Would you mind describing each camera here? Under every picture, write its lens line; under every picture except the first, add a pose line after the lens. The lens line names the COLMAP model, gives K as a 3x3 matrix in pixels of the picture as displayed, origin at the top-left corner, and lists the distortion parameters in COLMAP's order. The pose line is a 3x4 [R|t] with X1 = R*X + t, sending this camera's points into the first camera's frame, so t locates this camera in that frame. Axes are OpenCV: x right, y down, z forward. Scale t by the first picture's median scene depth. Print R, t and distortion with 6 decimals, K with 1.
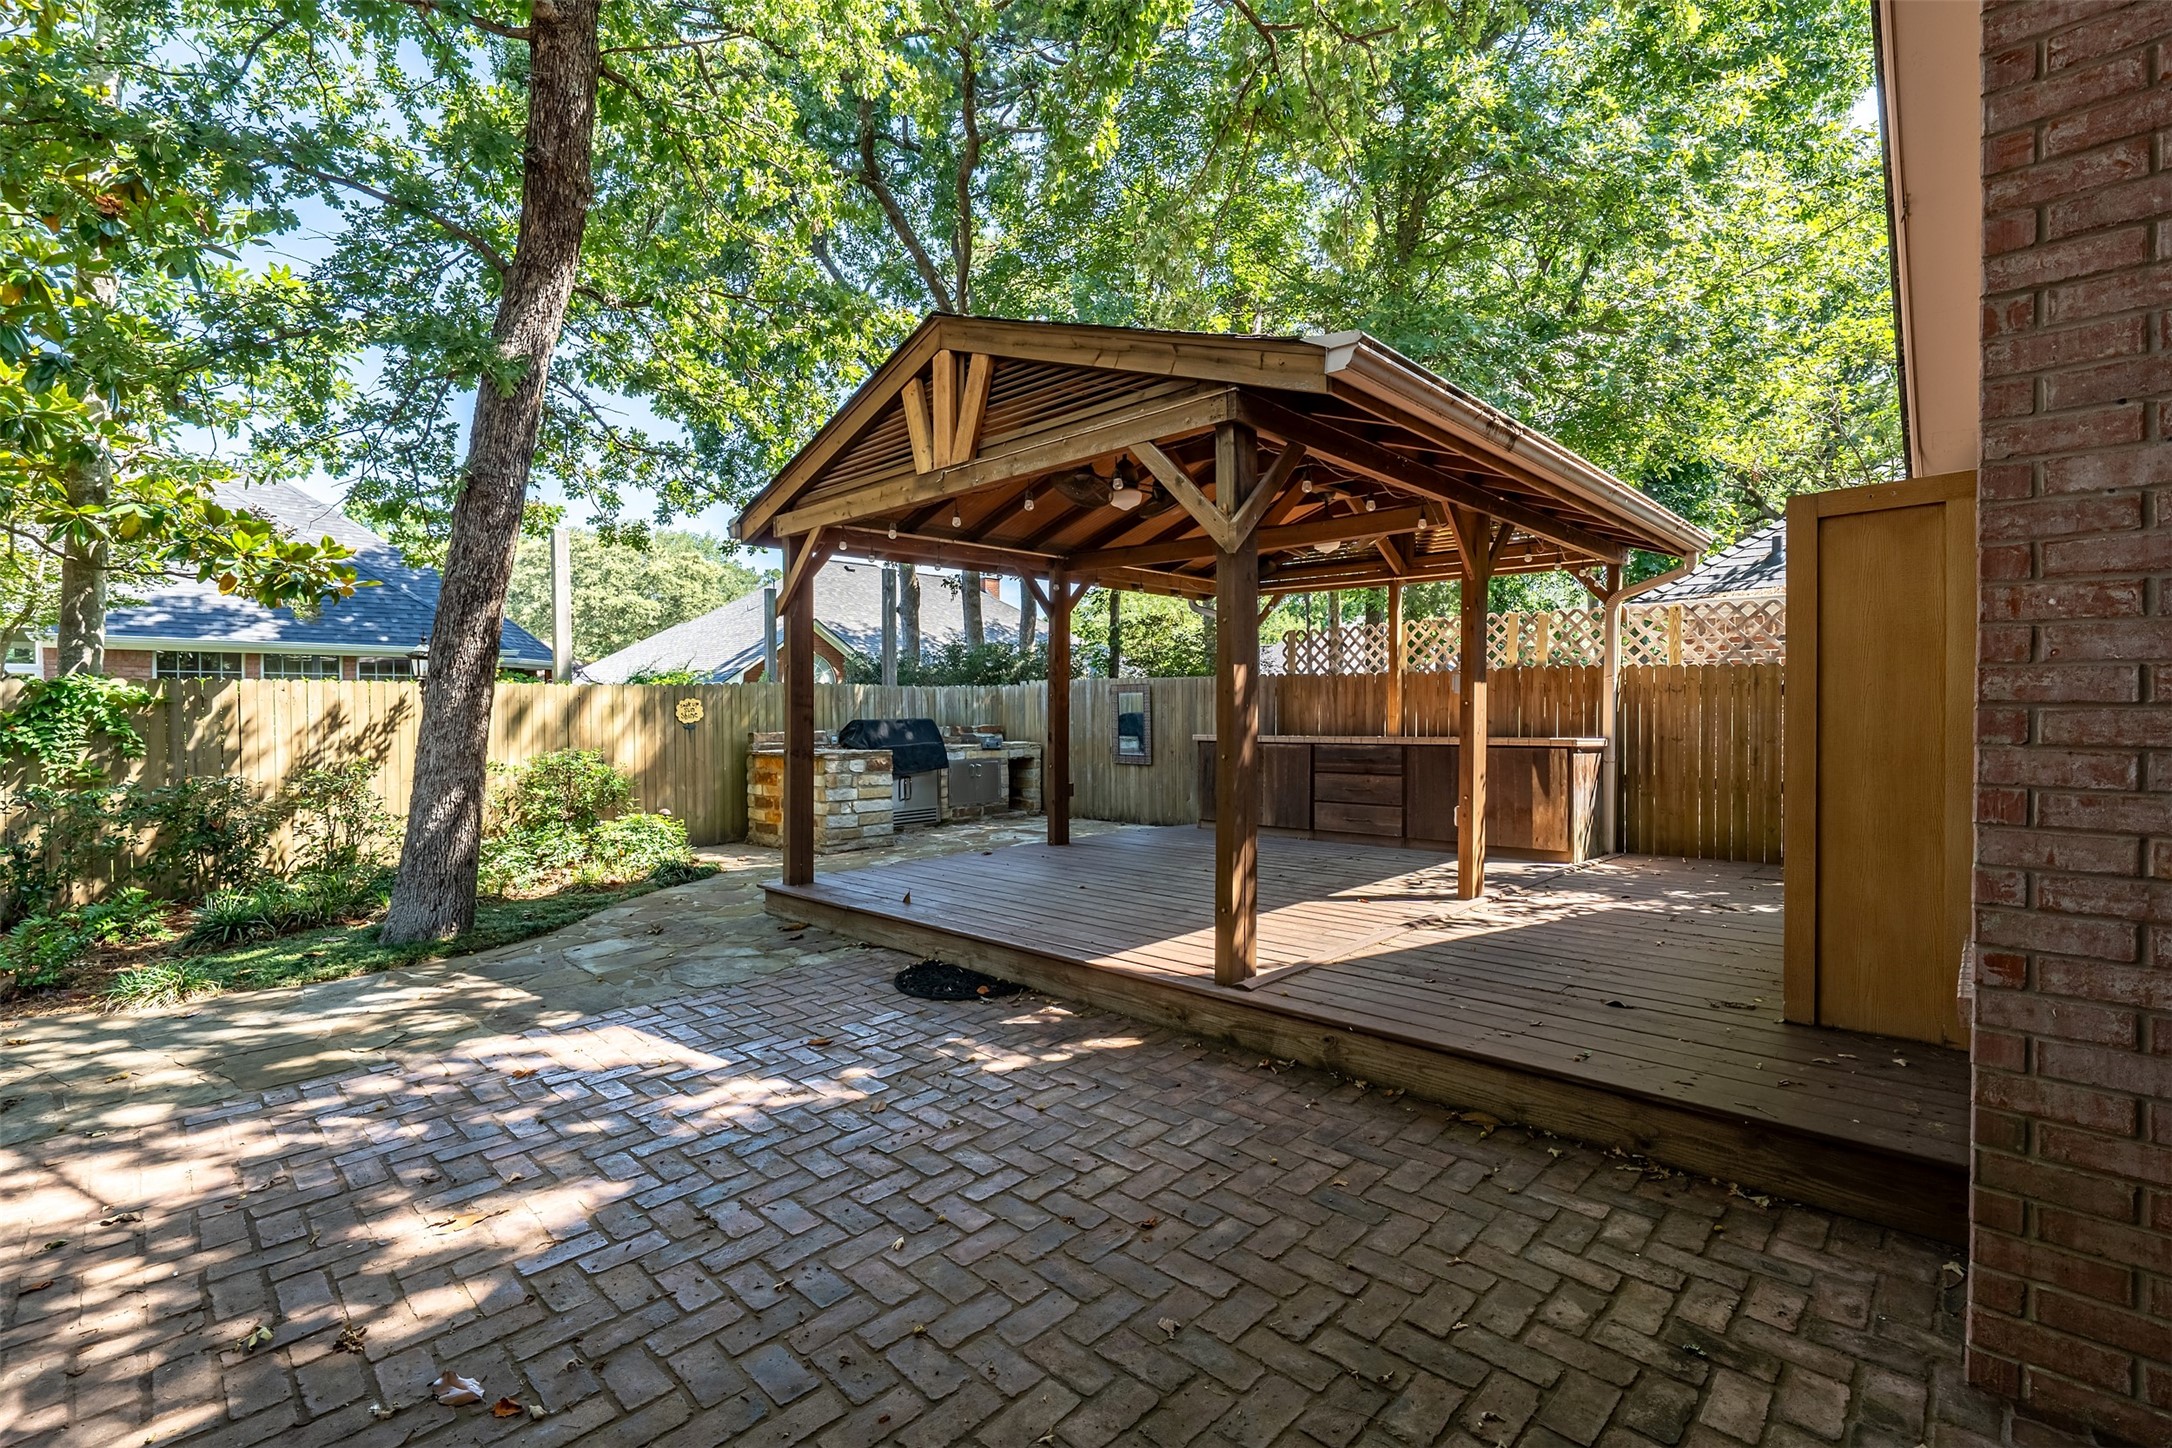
lens RADIAL K [[951.1, 0, 1074.8], [0, 951.1, 720.8], [0, 0, 1]] dist [-0.000669, -0.000127]
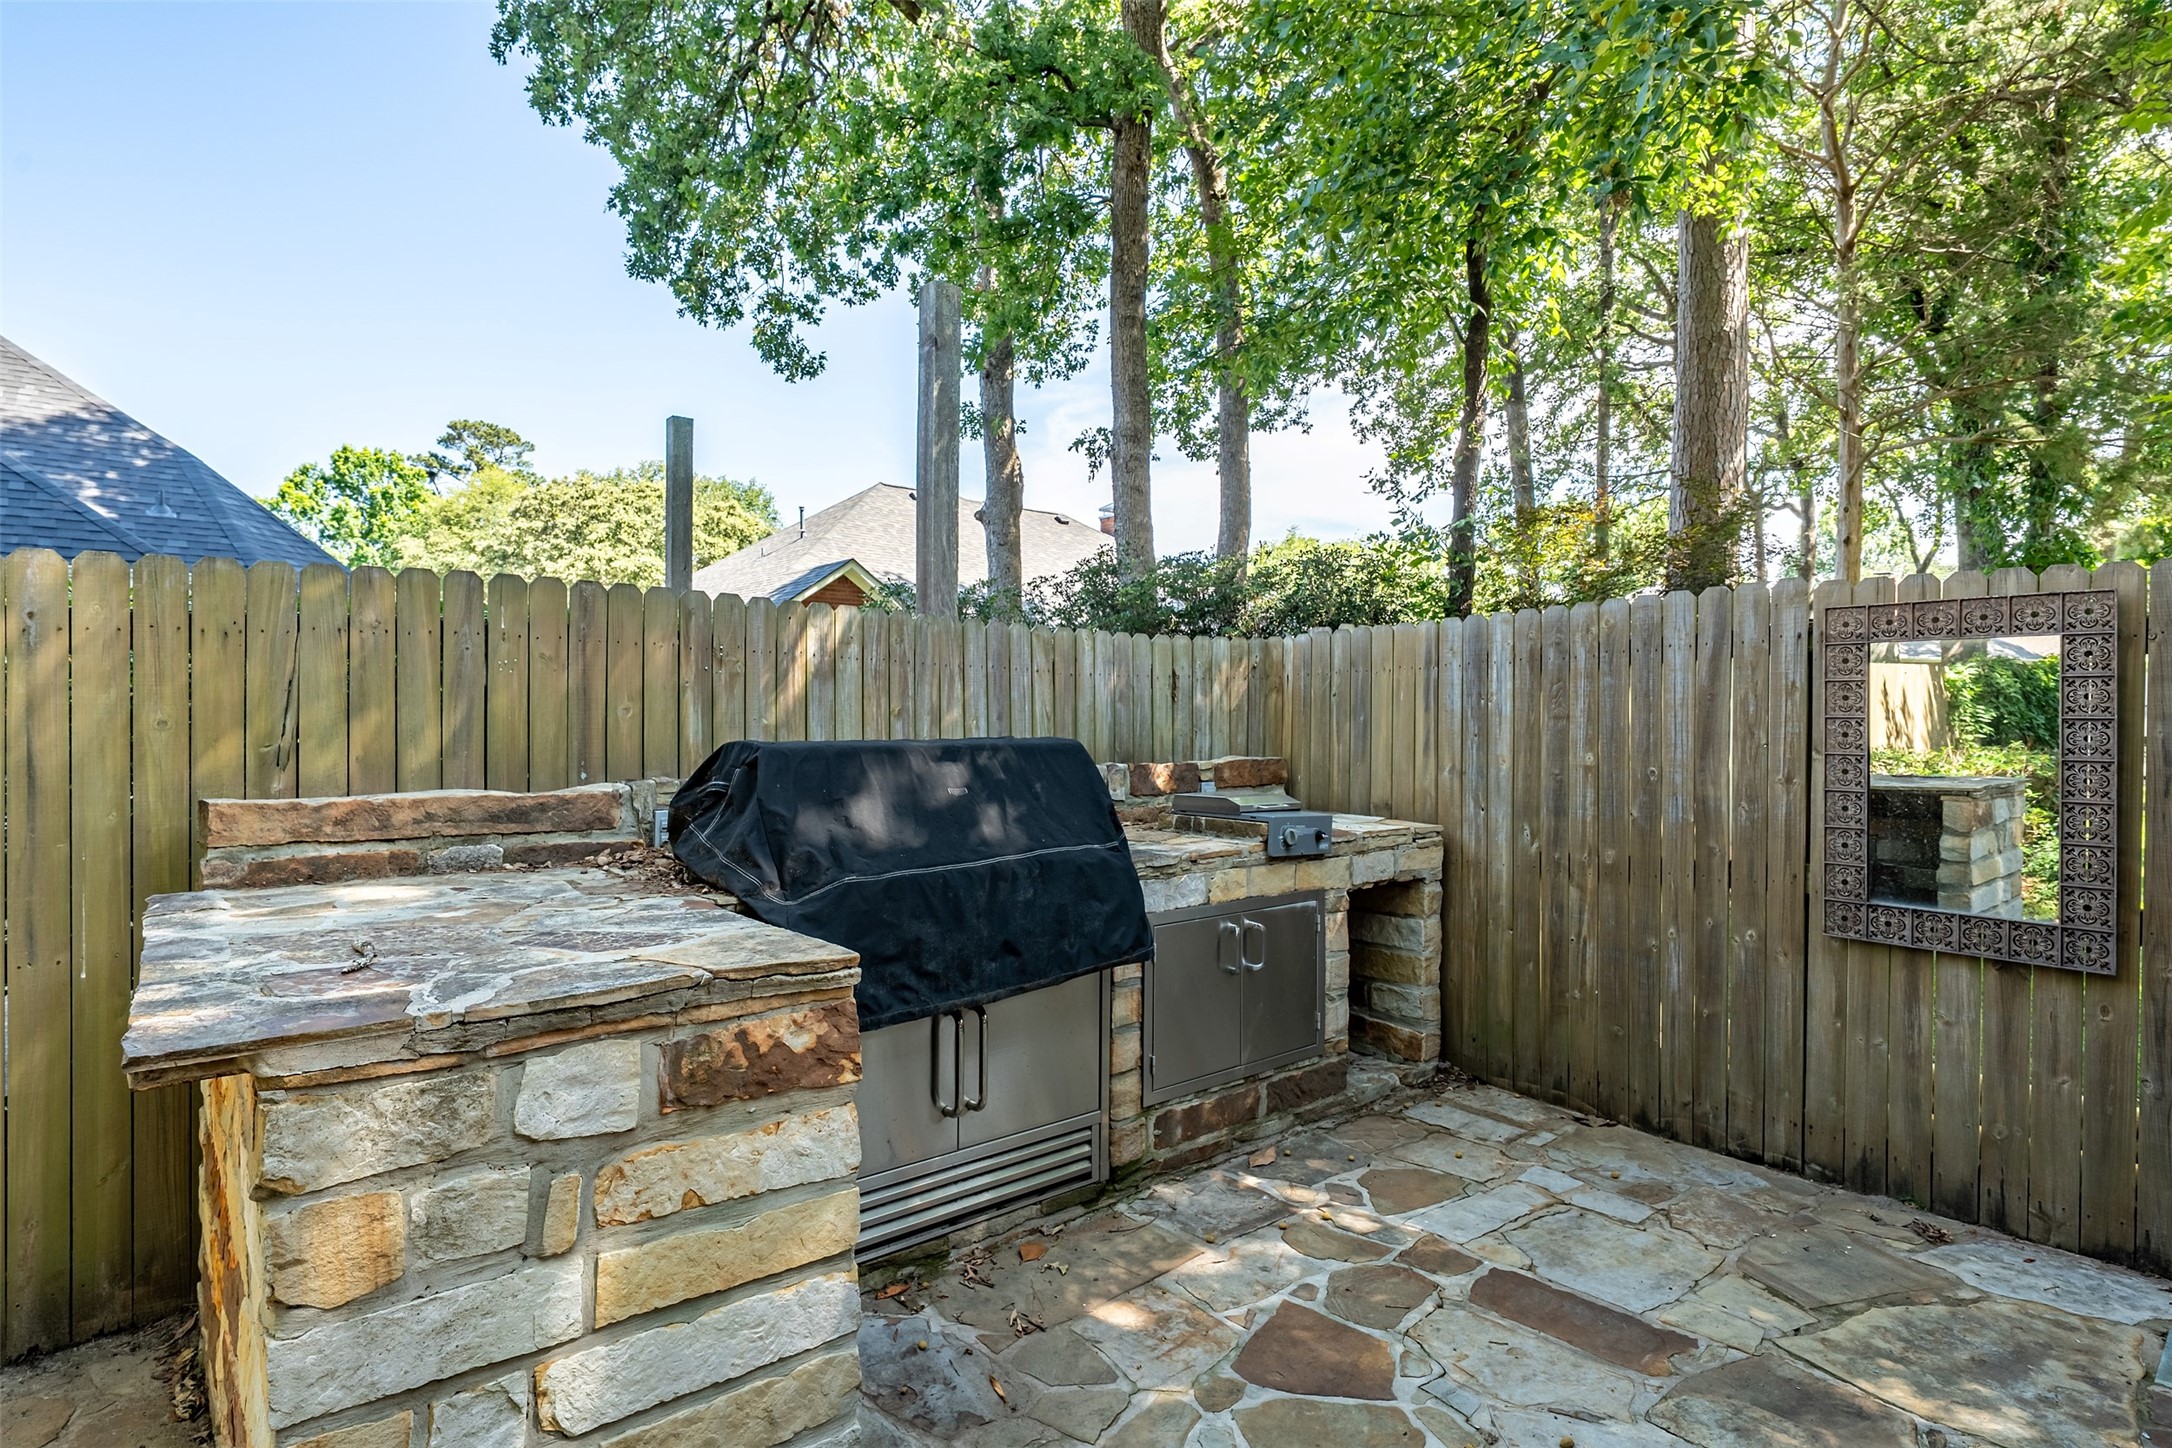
lens RADIAL K [[1125.3, 0, 1085.9], [0, 1125.3, 726.0], [0, 0, 1]] dist [-0.000778, -0.001835]
pose [[0.994914, 0.015327, -0.099559, -0.118391], [-0.015336, 0.999882, 0.000669, -0.005840], [0.099558, 0.000861, 0.995031, 0.705140]]
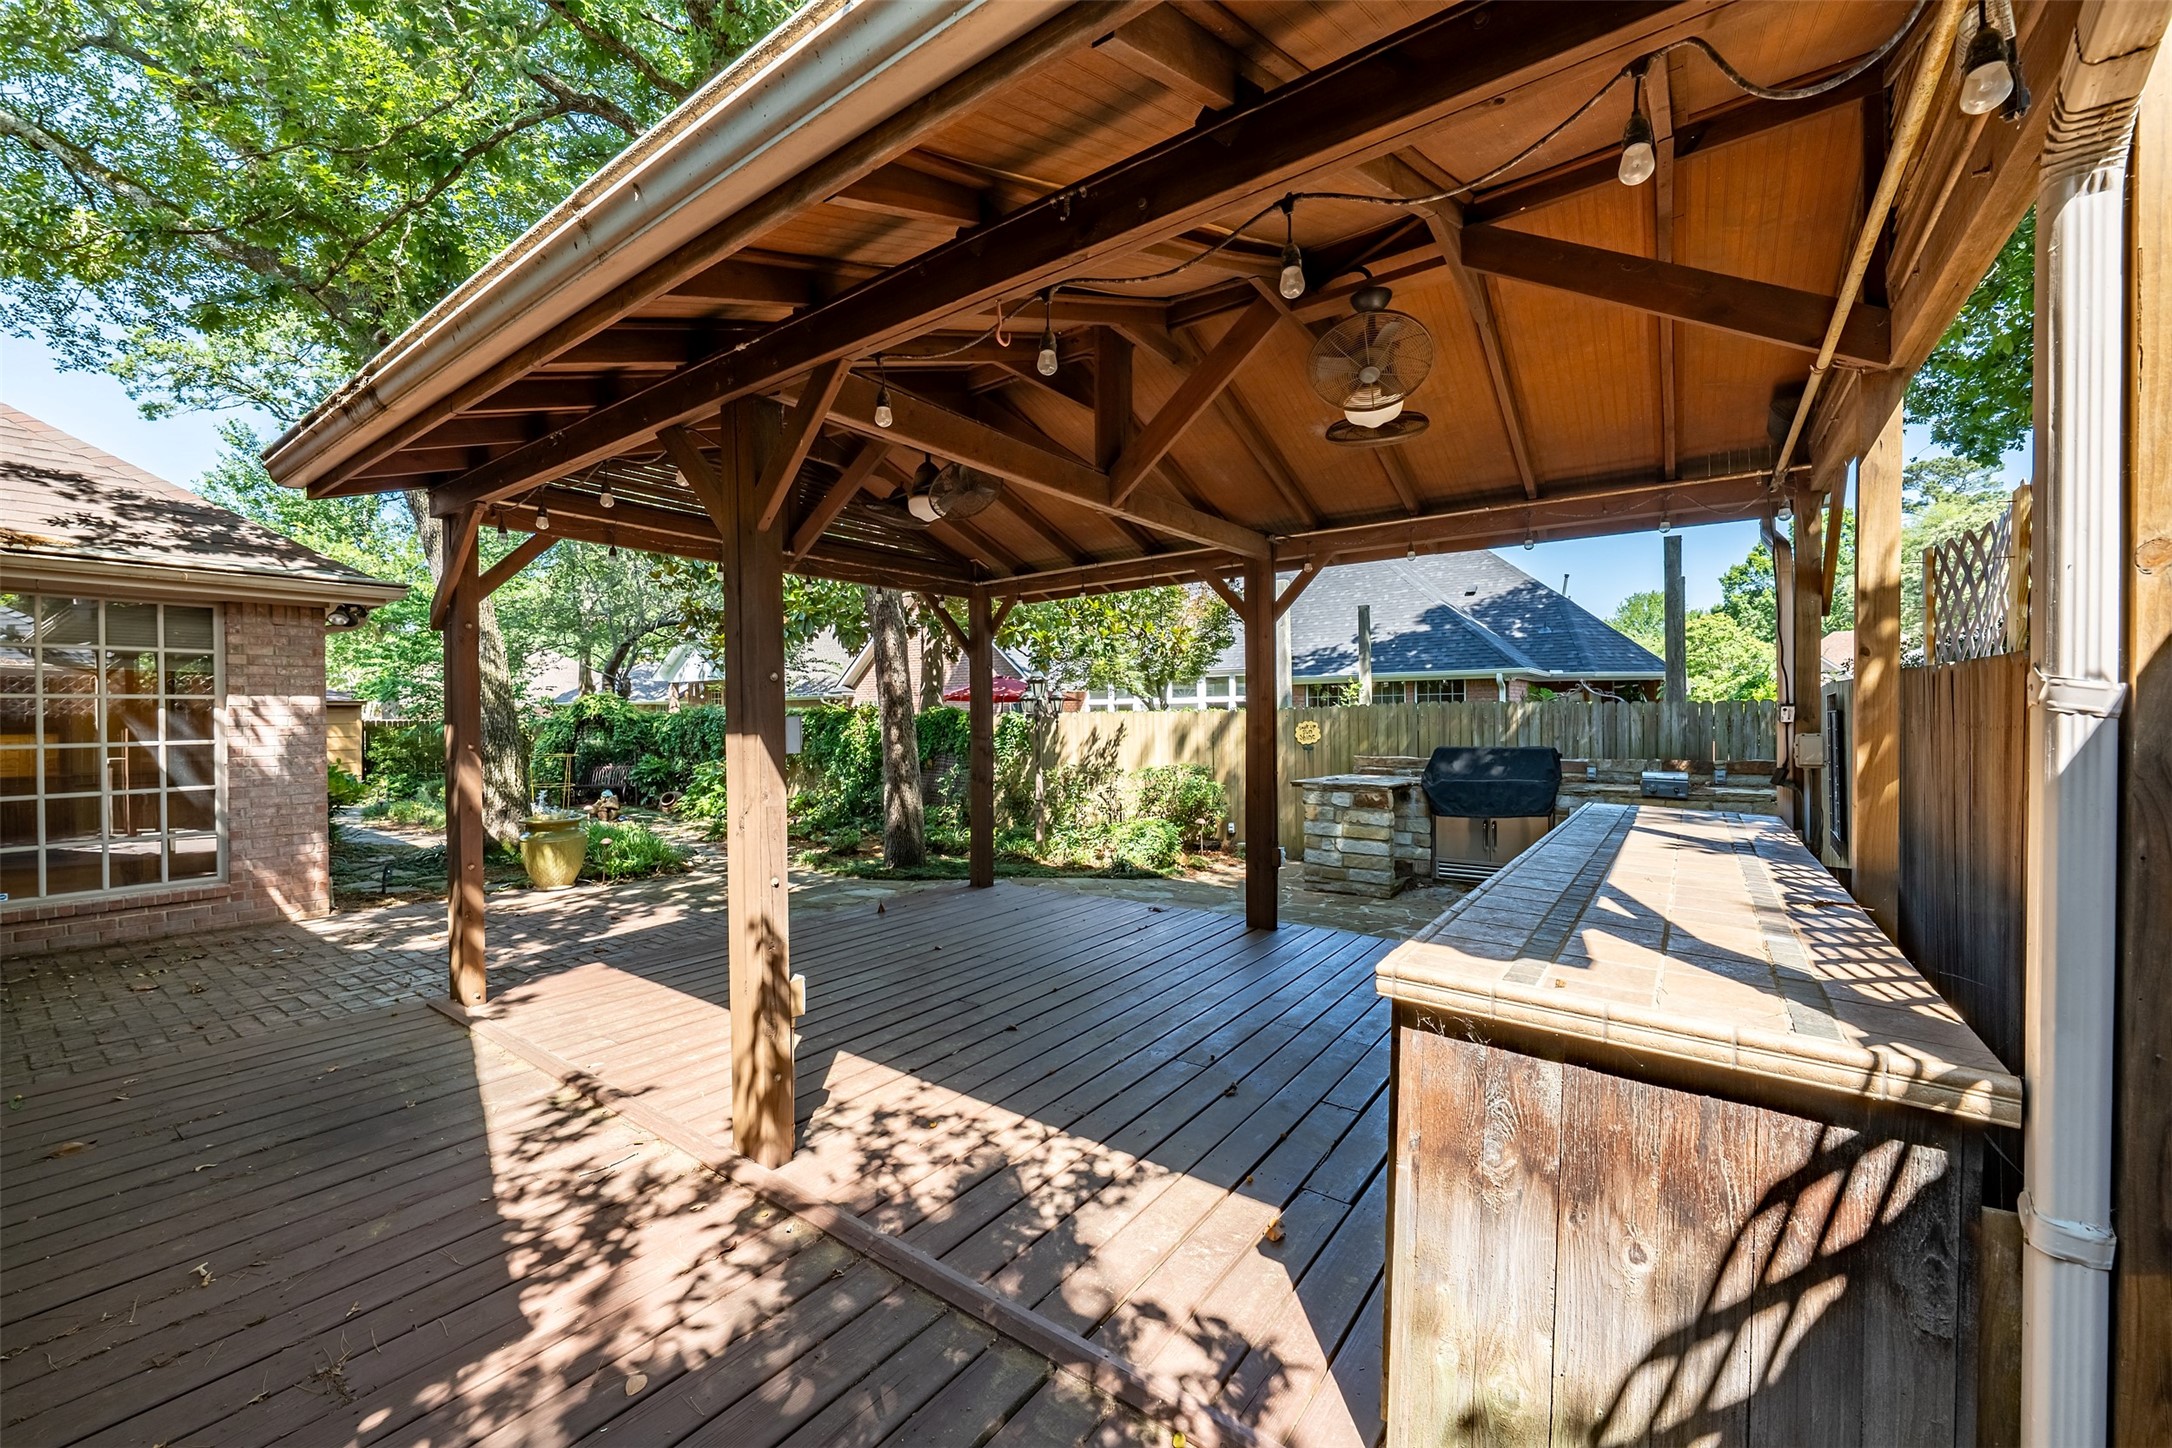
lens RADIAL K [[839.1, 0, 1084.9], [0, 839.1, 727.0], [0, 0, 1]] dist [-0.002751, 0.000402]
pose [[0.144586, 0.012757, -0.989410, 0.431260], [-0.002973, 0.999918, 0.012458, -0.024735], [0.989488, 0.001140, 0.144613, 0.539869]]
